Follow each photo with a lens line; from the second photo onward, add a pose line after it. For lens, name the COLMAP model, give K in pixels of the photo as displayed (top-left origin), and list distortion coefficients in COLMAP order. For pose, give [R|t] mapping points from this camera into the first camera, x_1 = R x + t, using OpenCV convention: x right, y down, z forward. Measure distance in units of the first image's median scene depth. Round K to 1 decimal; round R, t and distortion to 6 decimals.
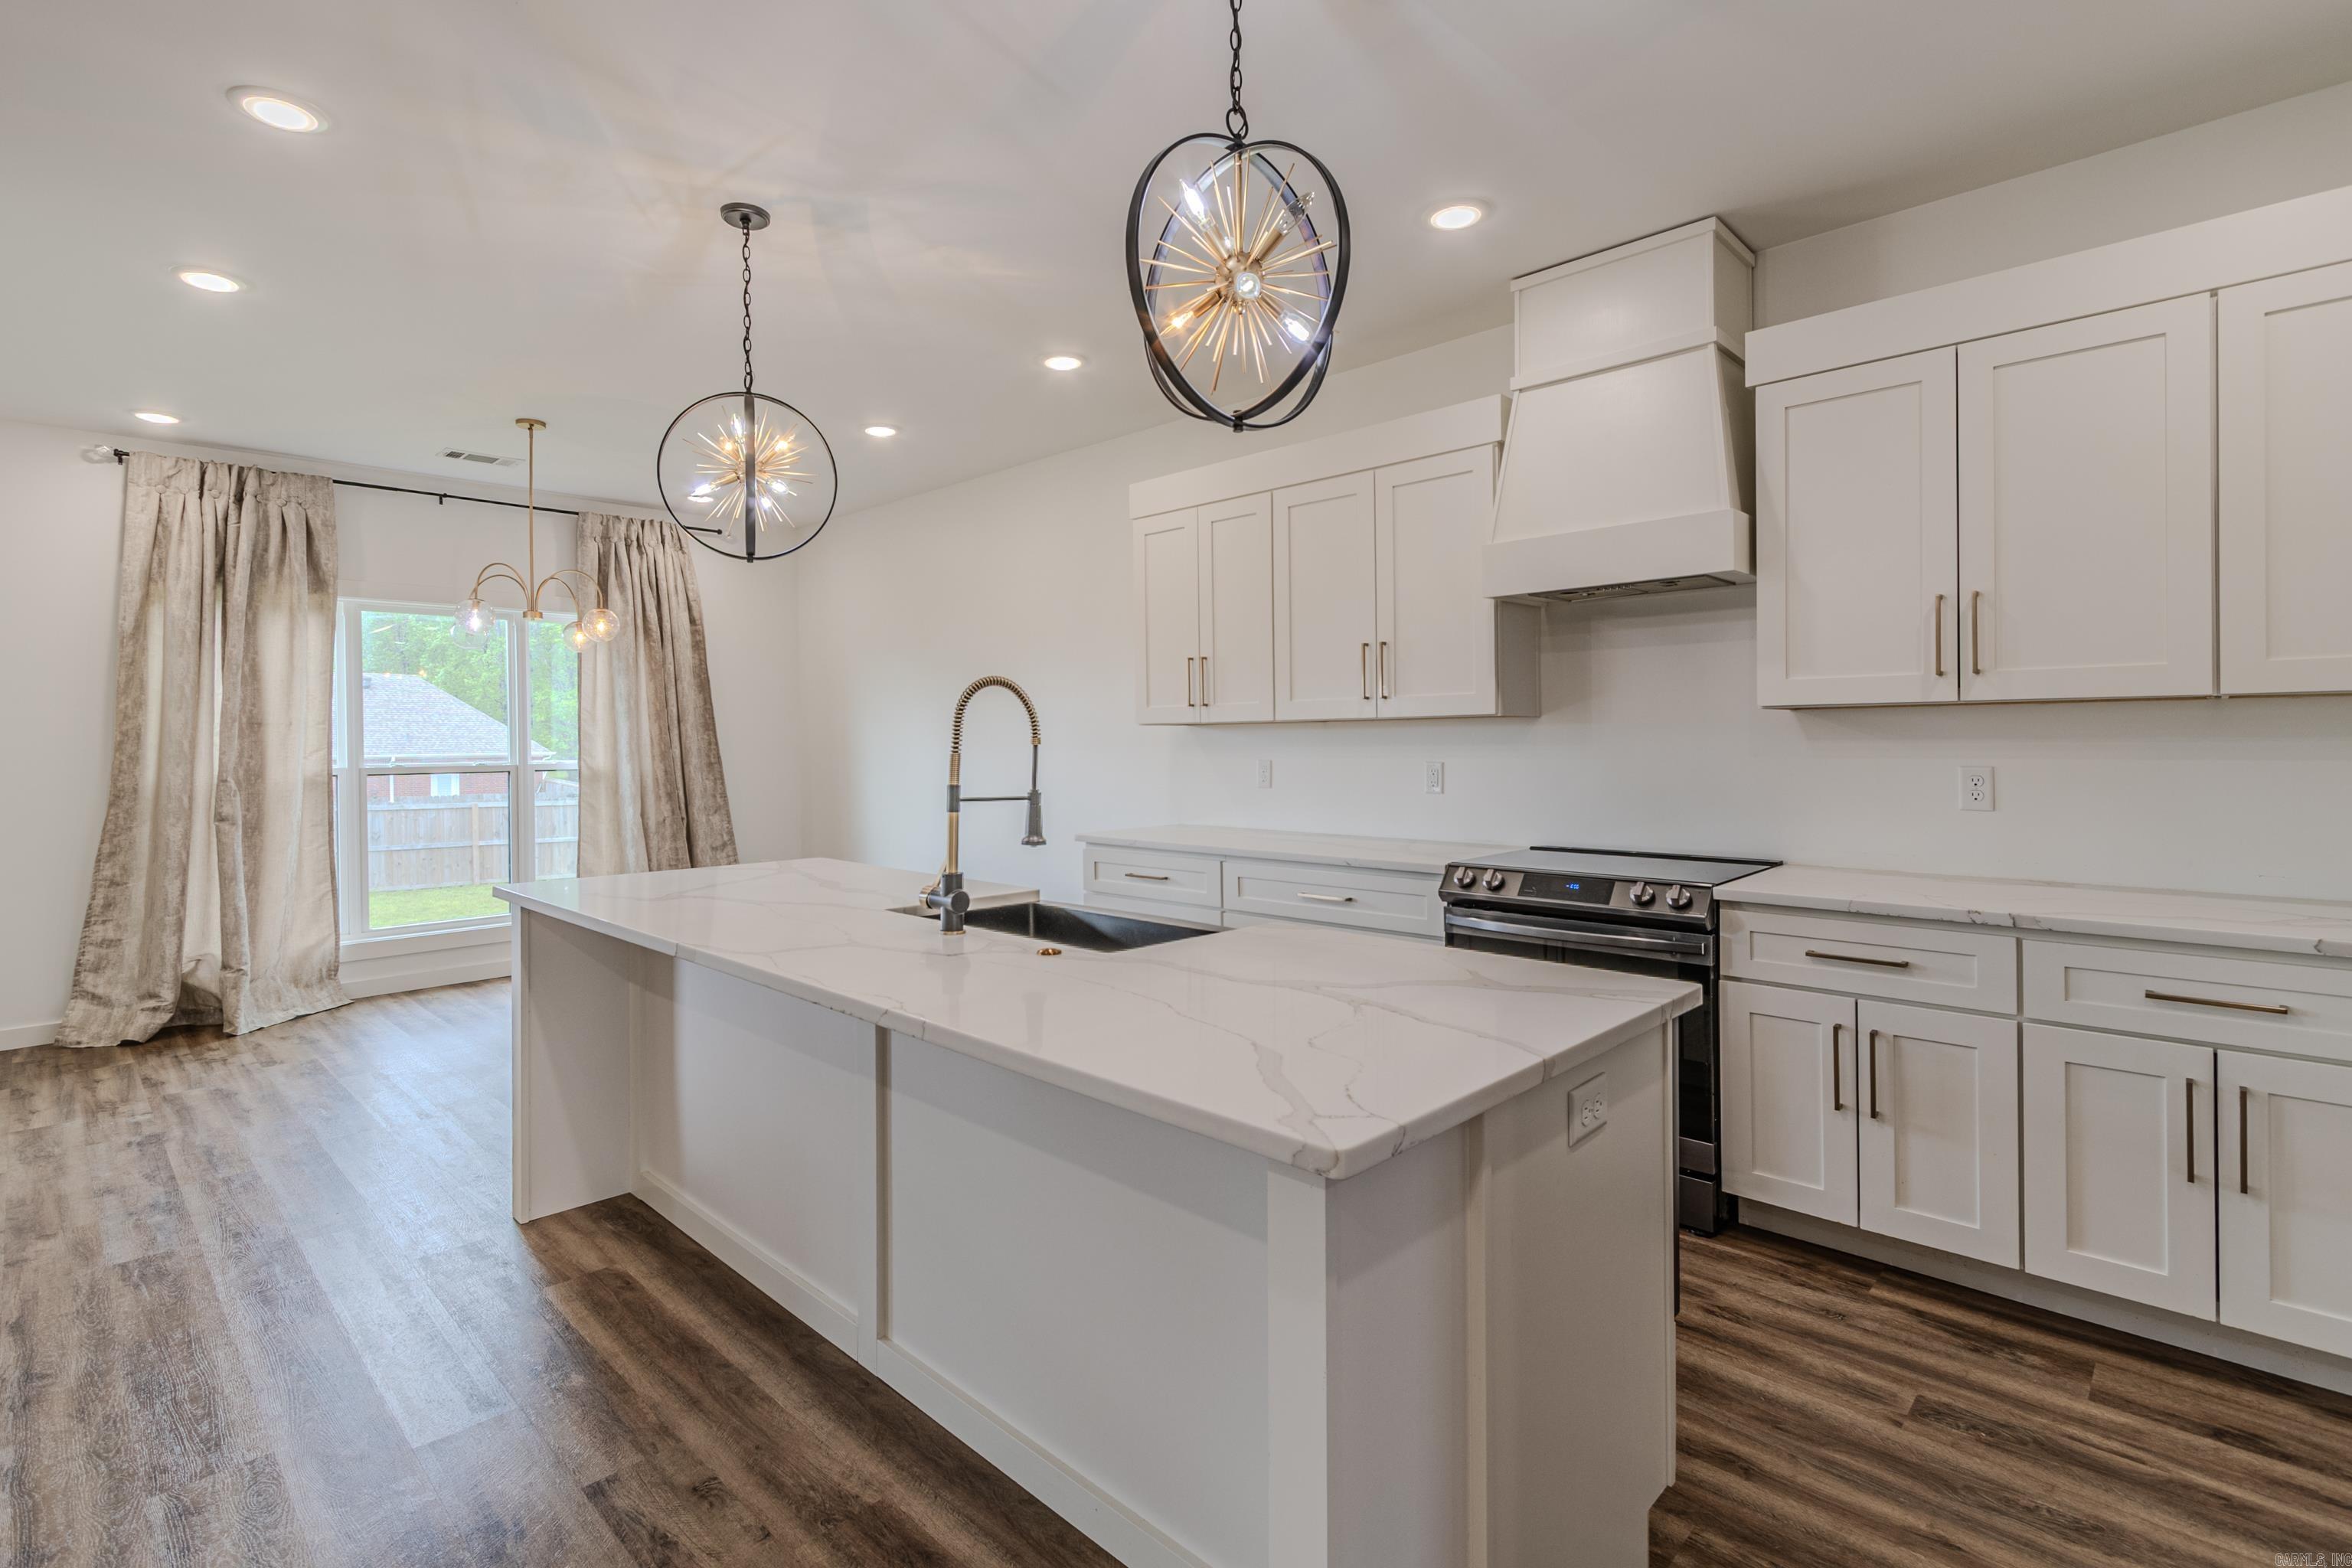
lens RADIAL K [[1094.2, 0, 1142.4], [0, 1094.2, 740.8], [0, 0, 1]] dist [0.000898, -0.000641]
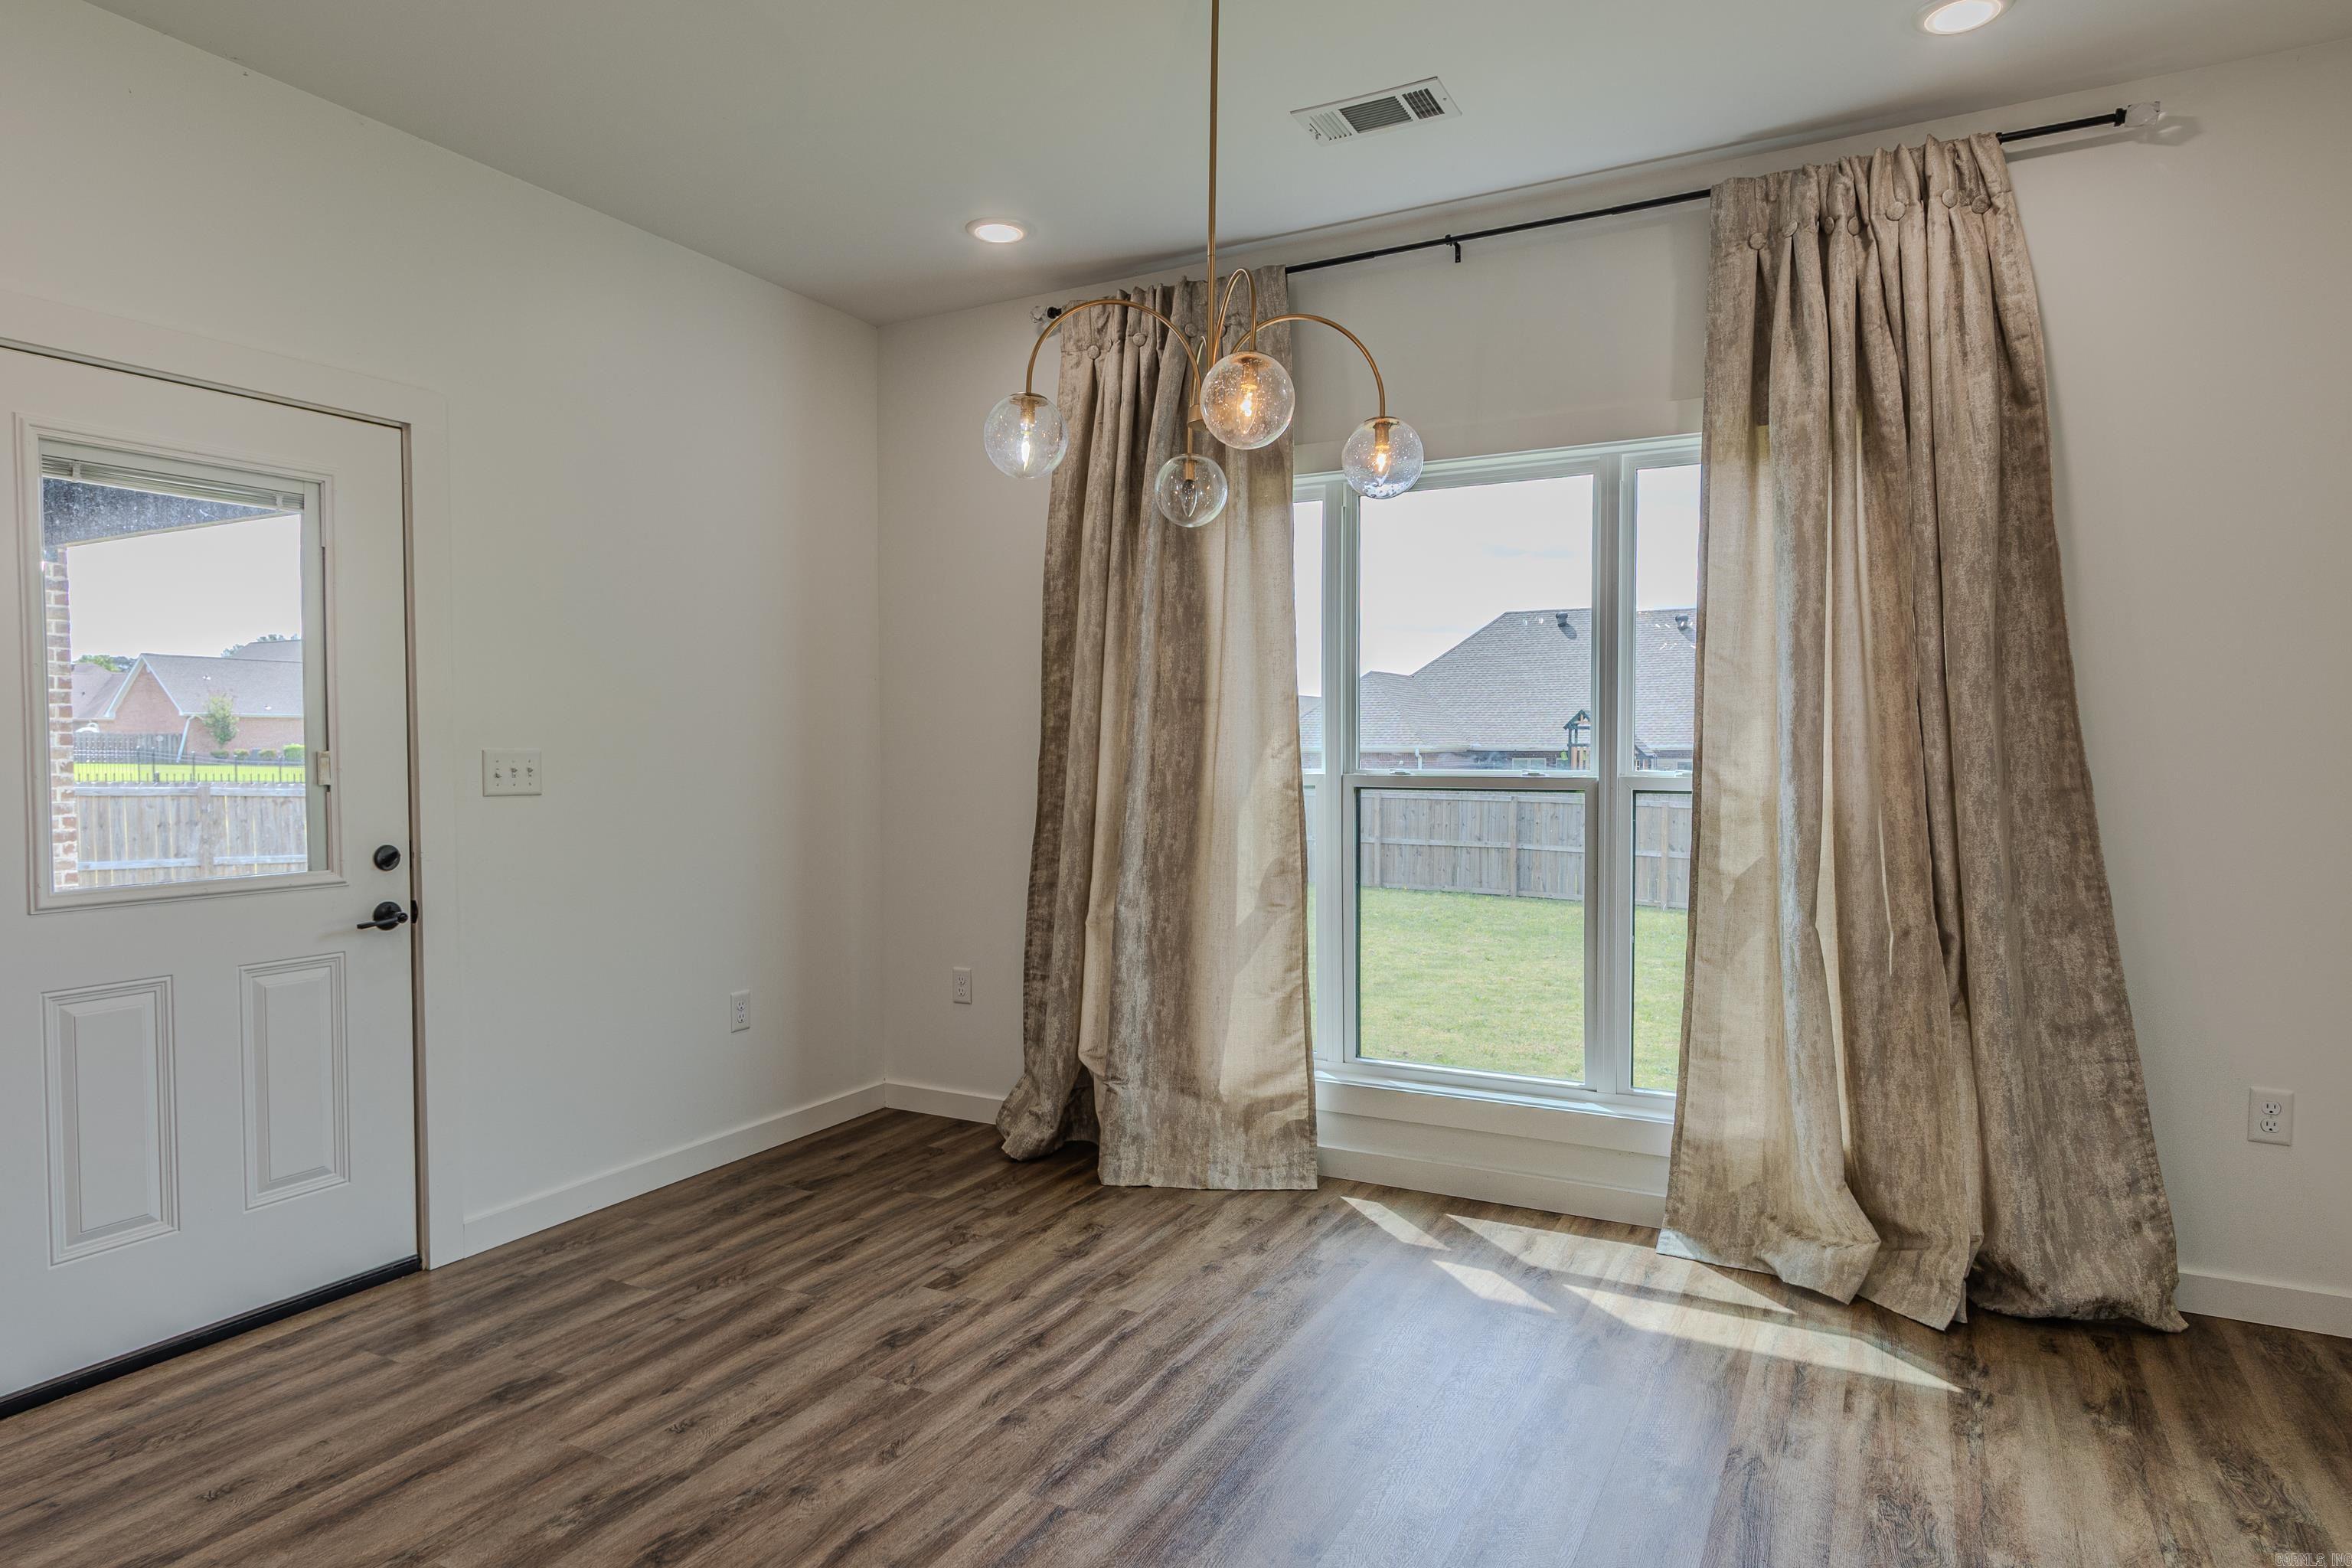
lens RADIAL K [[1352.5, 0, 1186.2], [0, 1352.5, 780.7], [0, 0, 1]] dist [-0.000342, -0.000980]
pose [[0.277207, 0.037942, -0.960061, -0.074829], [0.001647, 0.999200, 0.039964, -0.000323], [0.960809, -0.012659, 0.276923, 0.844255]]
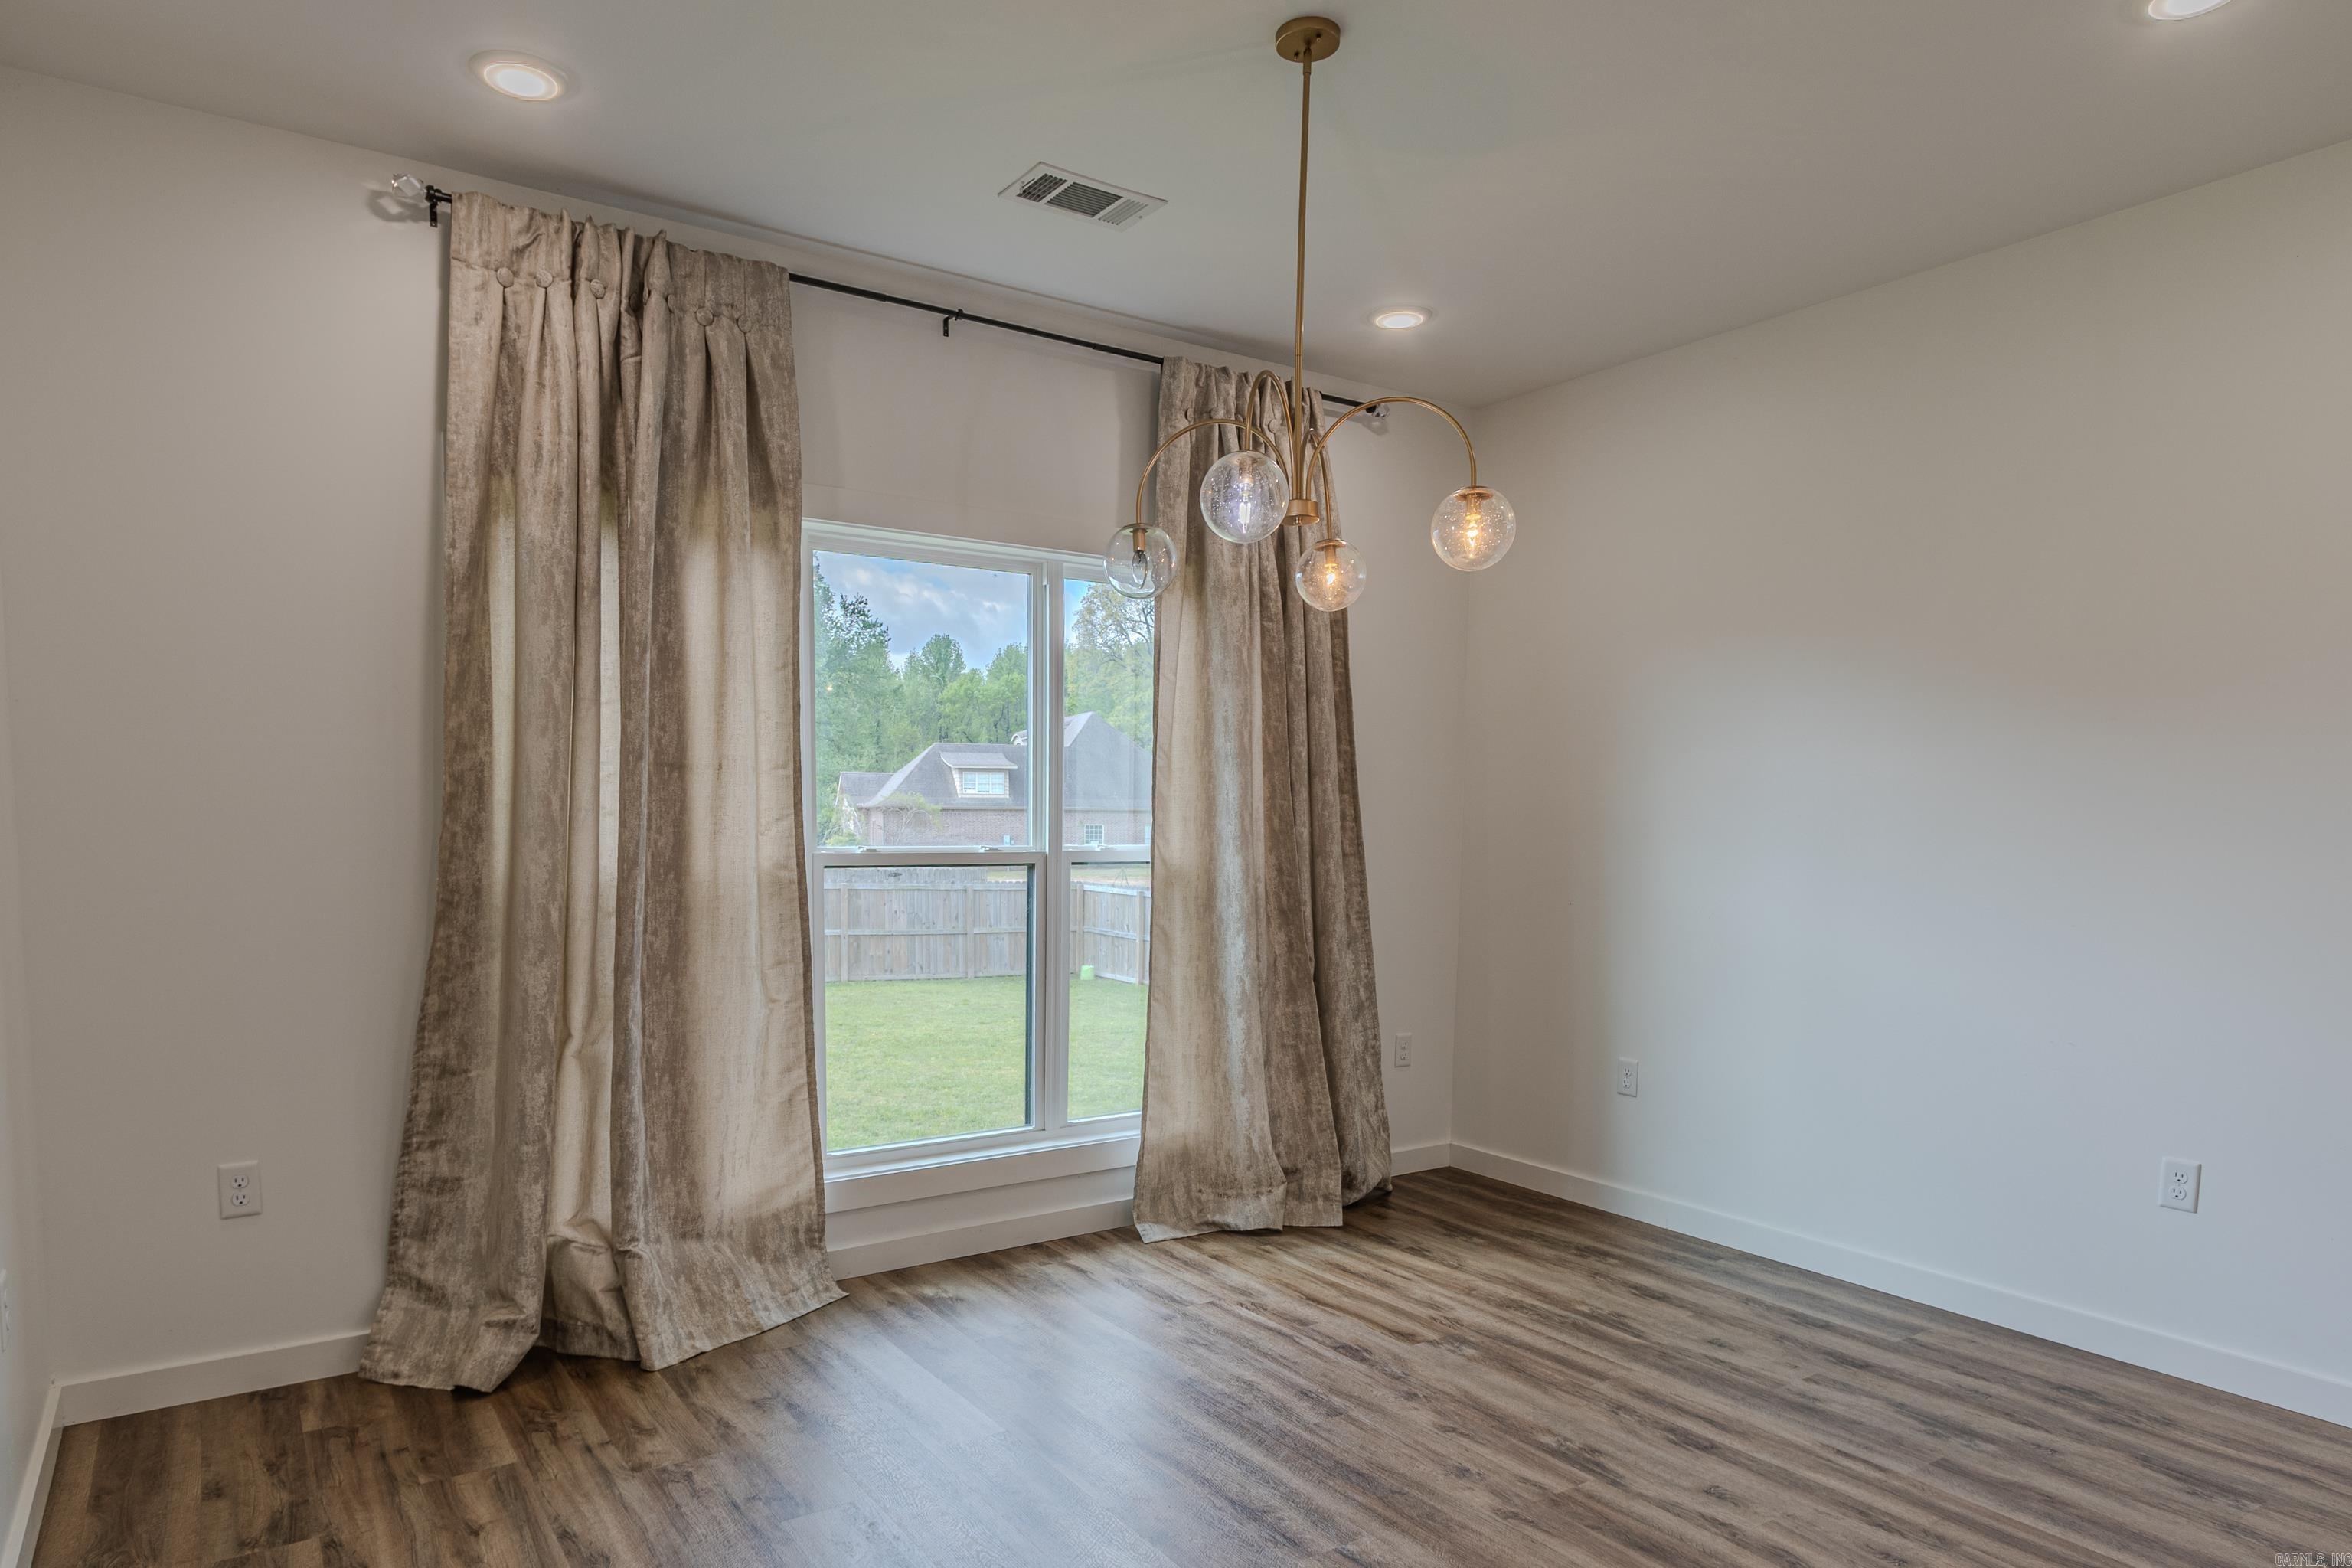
lens RADIAL K [[1386.4, 0, 1112.6], [0, 1386.4, 936.0], [0, 0, 1]] dist [0.004634, 0.000997]
pose [[0.976086, 0.037273, -0.214167, -0.501183], [-0.018601, 0.995898, 0.088548, 0.003217], [0.216589, -0.082447, 0.972775, 0.442259]]
